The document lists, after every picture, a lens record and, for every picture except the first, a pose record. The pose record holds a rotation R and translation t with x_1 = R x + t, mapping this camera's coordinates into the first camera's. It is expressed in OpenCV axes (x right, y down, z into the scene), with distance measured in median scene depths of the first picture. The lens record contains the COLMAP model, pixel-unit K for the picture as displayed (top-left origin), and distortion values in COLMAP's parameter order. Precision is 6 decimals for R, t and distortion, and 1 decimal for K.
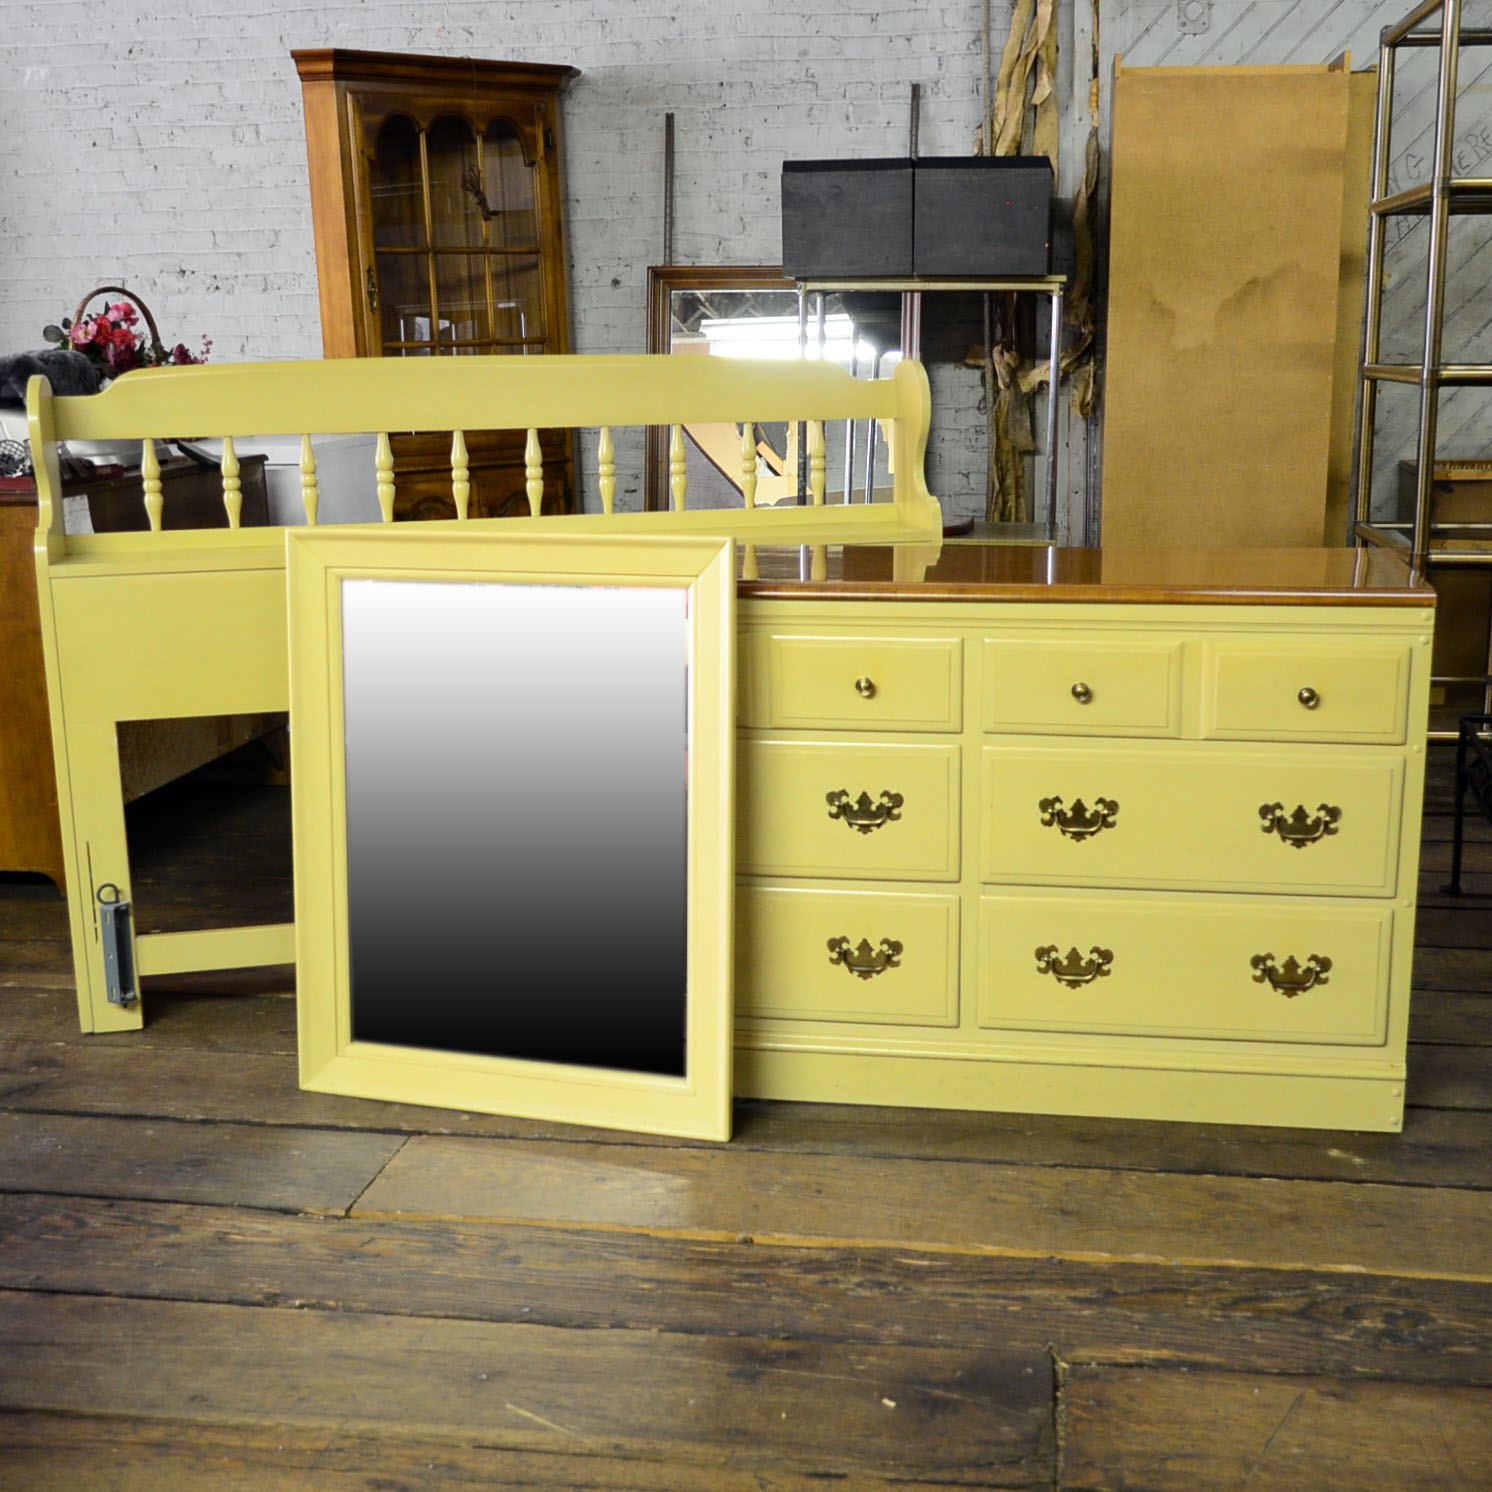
lens RADIAL K [[1890.8, 0, 792.1], [0, 1890.8, 760.0], [0, 0, 1]] dist [-0.018415, 0.000000]
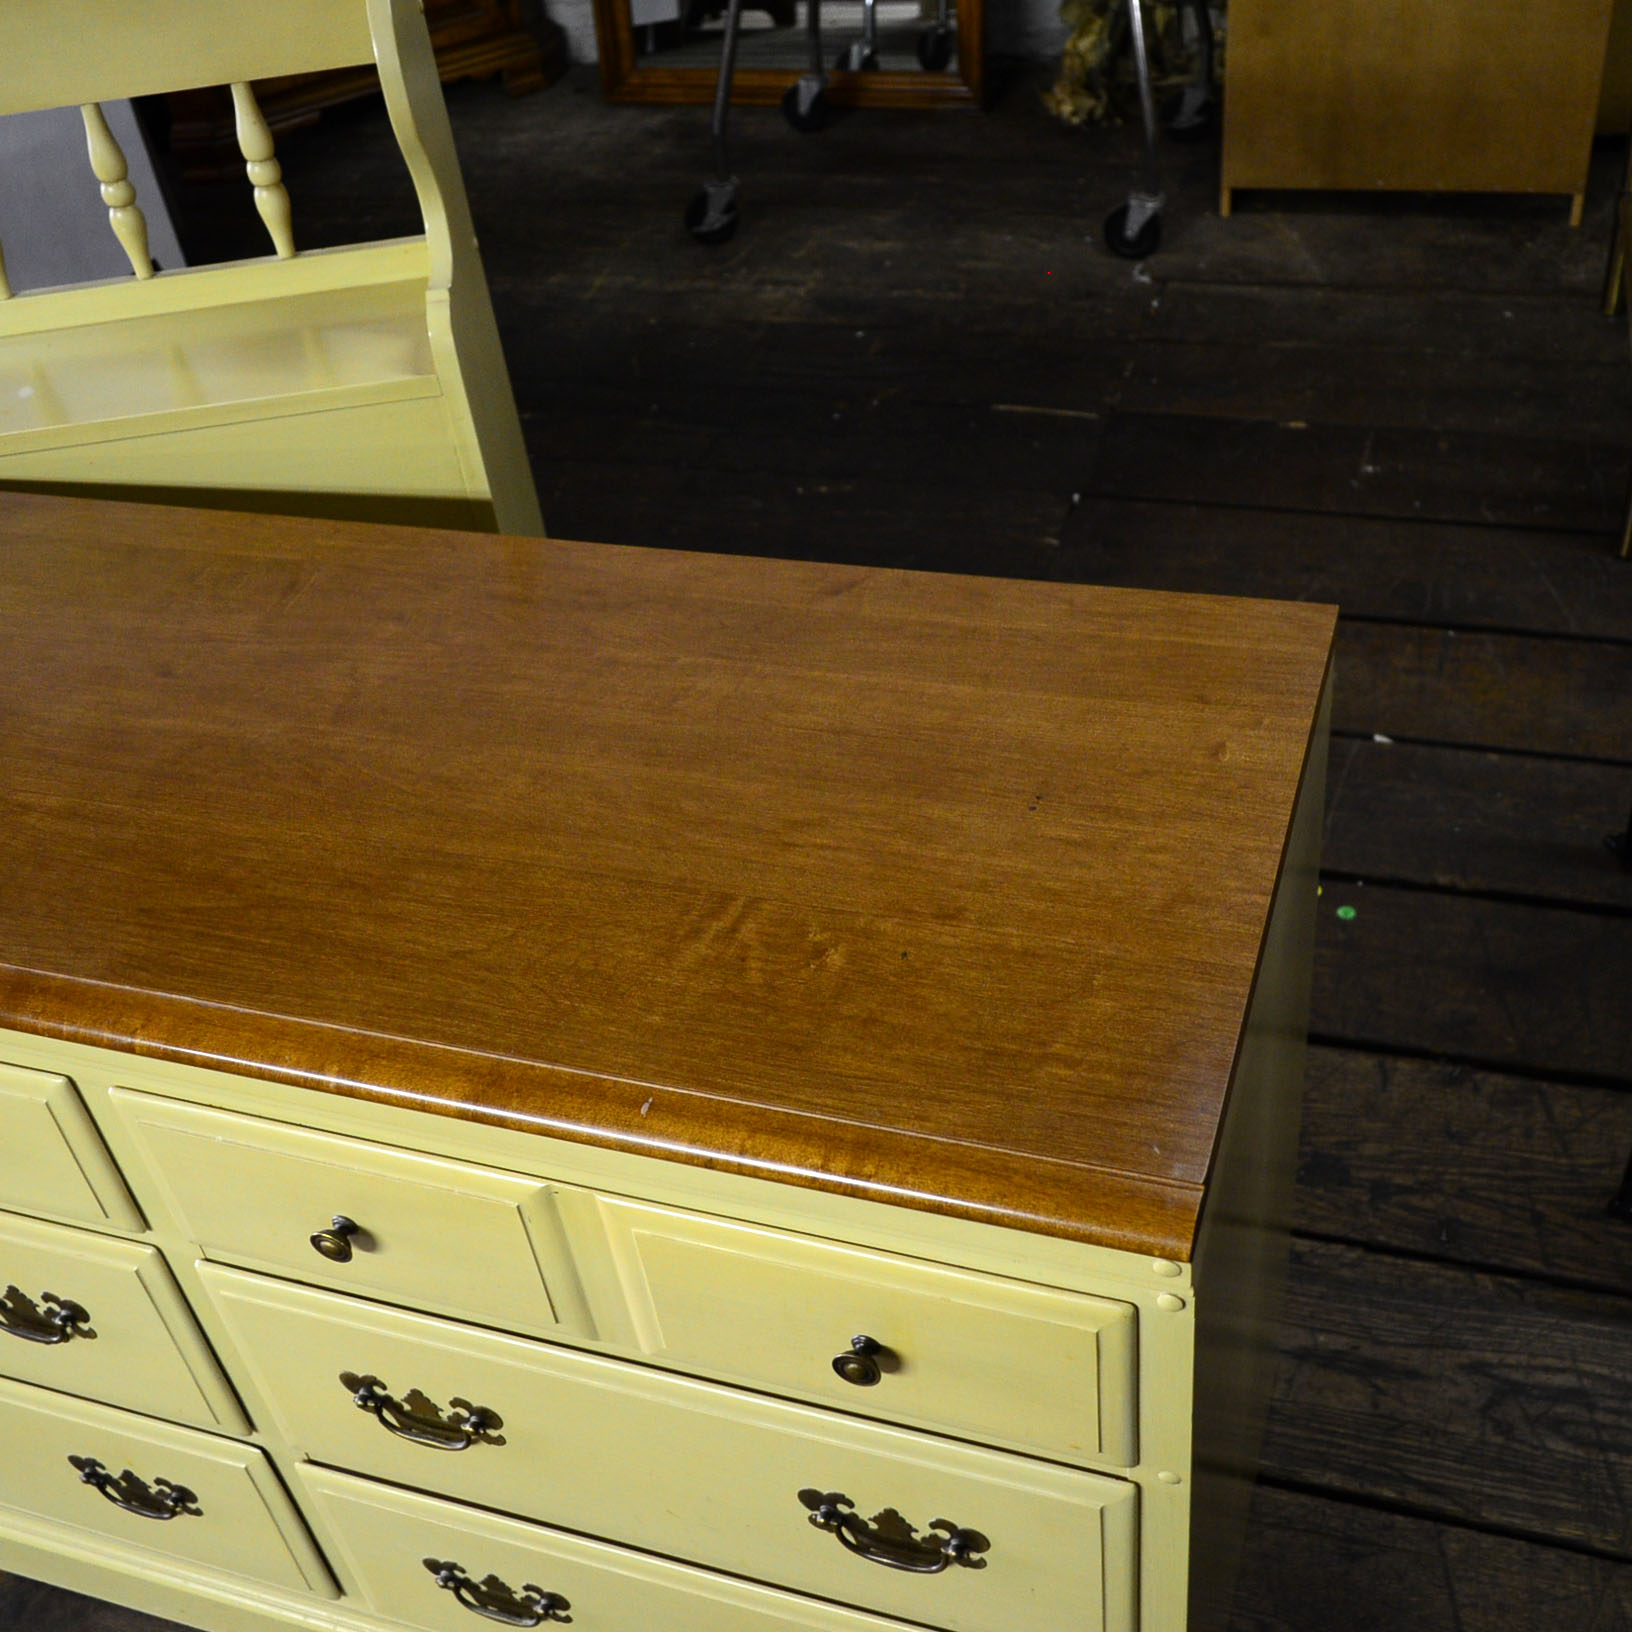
lens RADIAL K [[1885.7, 0, 835.9], [0, 1885.7, 831.2], [0, 0, 1]] dist [-0.014481, 0.000000]
pose [[0.983258, 0.029616, -0.179794, 0.307204], [0.056712, 0.887958, 0.456414, -0.272292], [0.173167, -0.458970, 0.871413, 0.674047]]
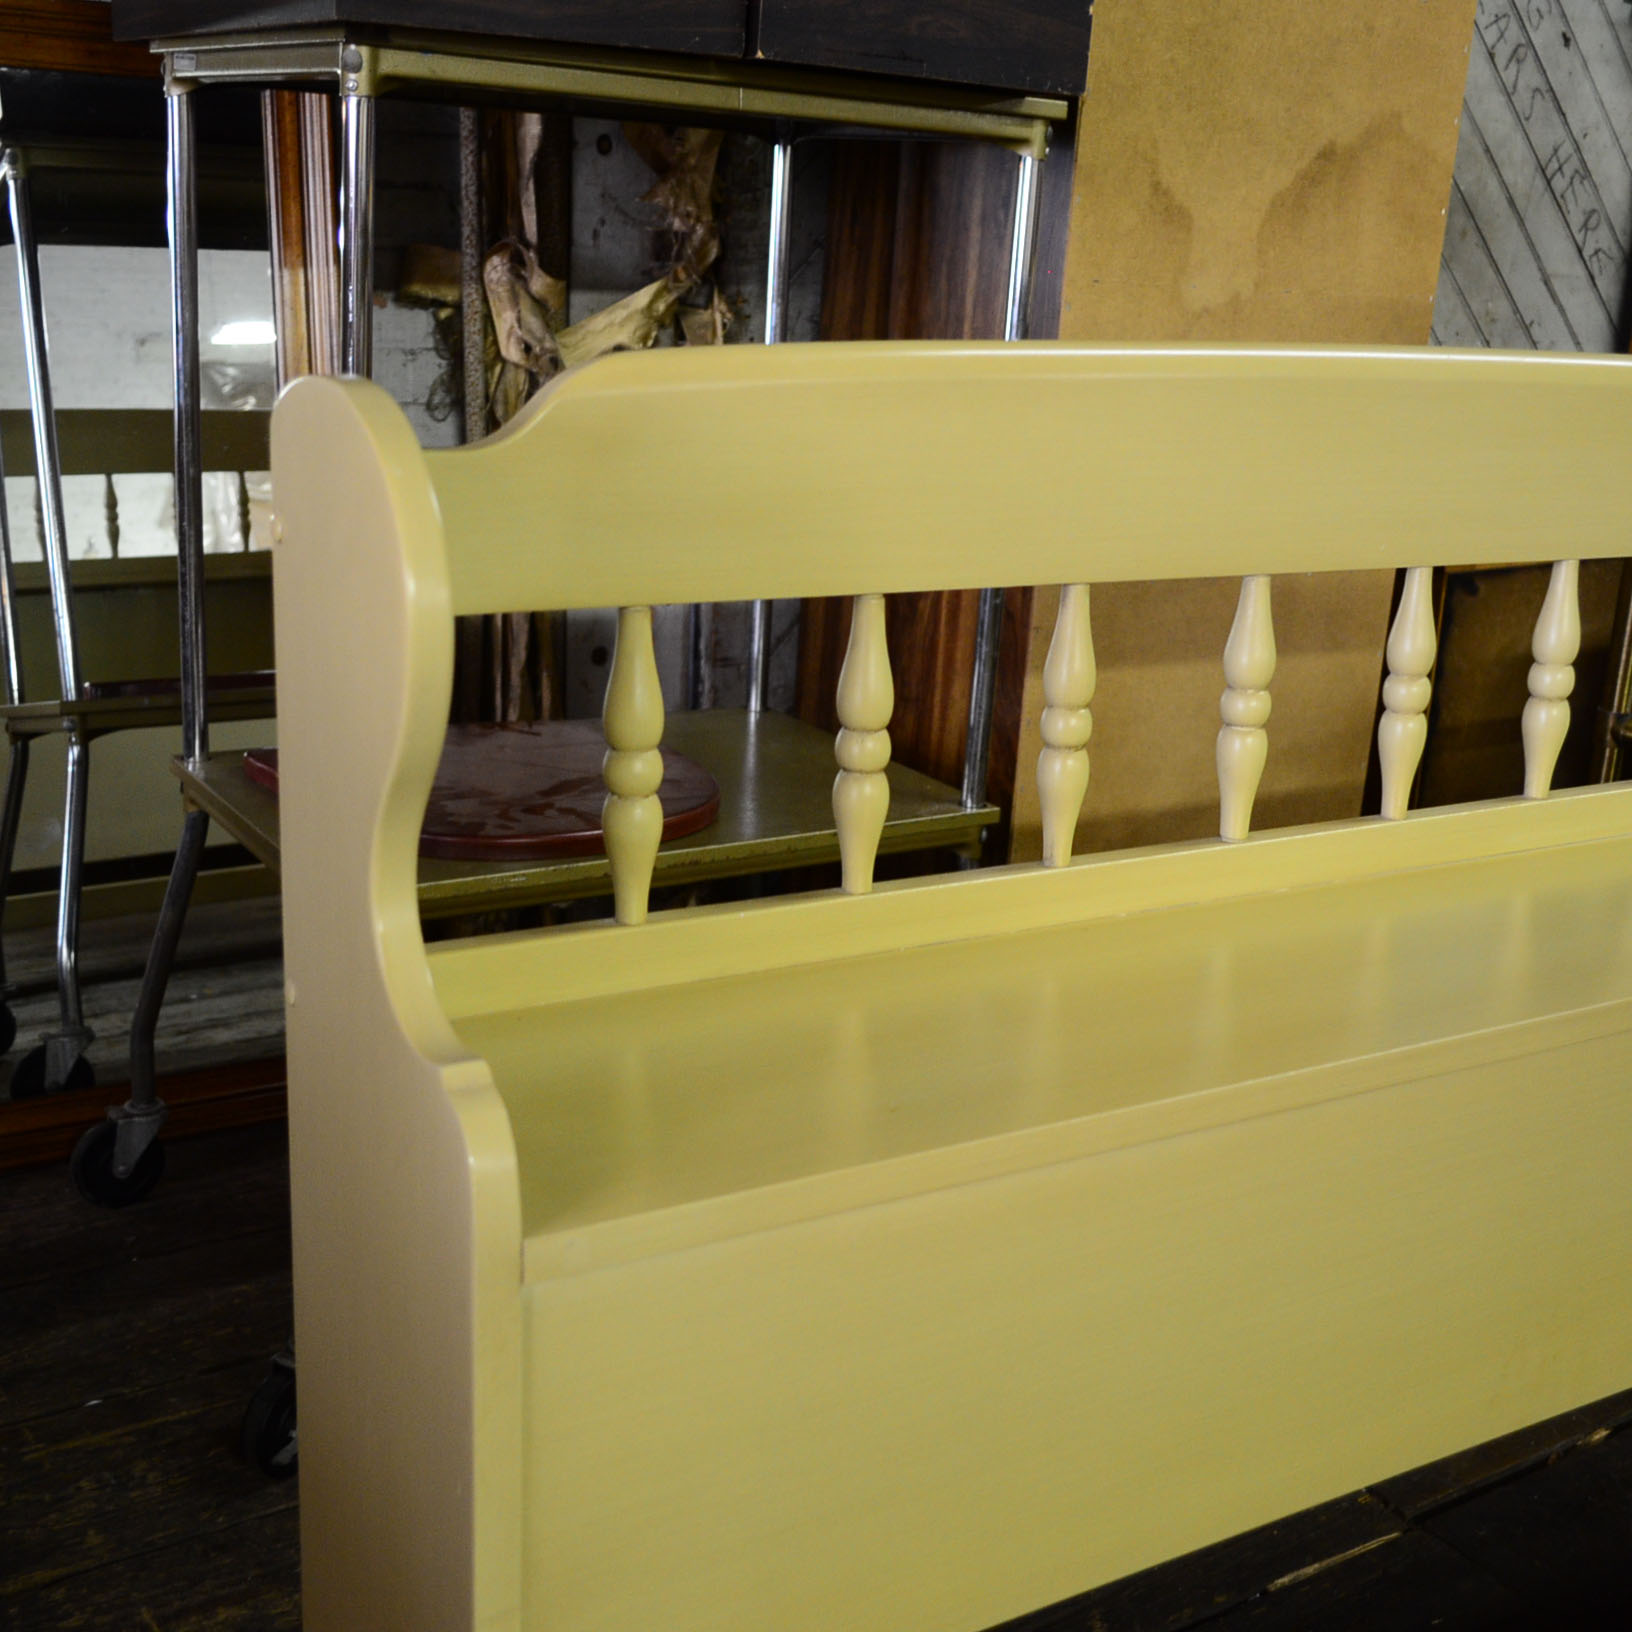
lens RADIAL K [[2019.9, 0, 821.7], [0, 2019.9, 818.2], [0, 0, 1]] dist [-0.016542, 0.000000]
pose [[0.740838, -0.147103, 0.655377, -0.303014], [0.087690, 0.988555, 0.122762, -0.322531], [-0.665935, -0.033476, 0.745258, 1.381236]]
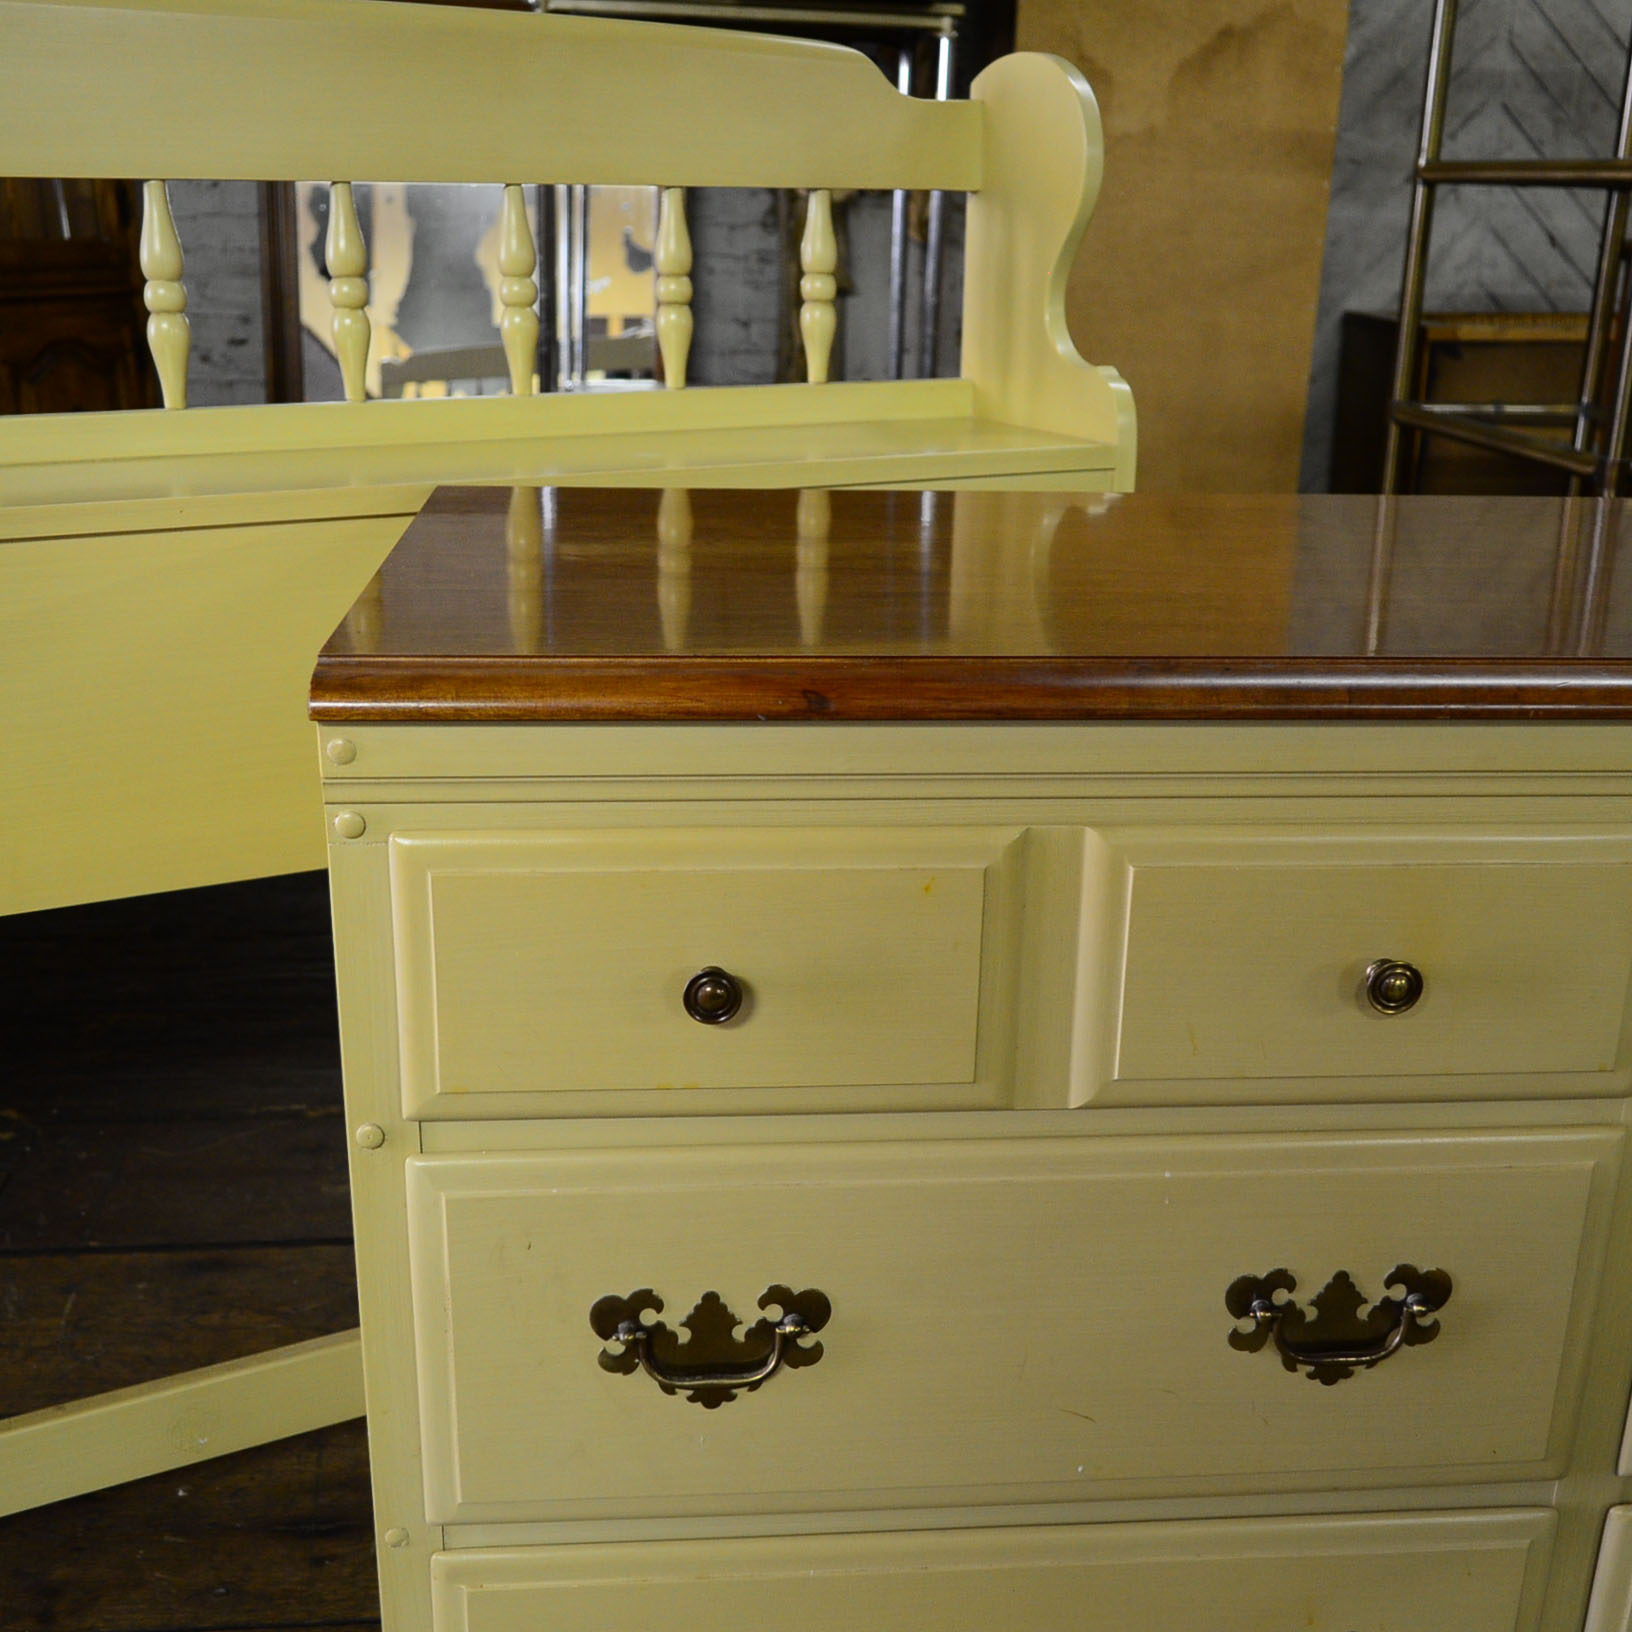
lens RADIAL K [[1885.7, 0, 830.8], [0, 1885.7, 828.5], [0, 0, 1]] dist [-0.014481, 0.000000]
pose [[0.968465, -0.050469, 0.243983, -0.124990], [0.023350, 0.993344, 0.112790, -0.099645], [-0.248052, -0.103536, 0.963198, 0.693929]]
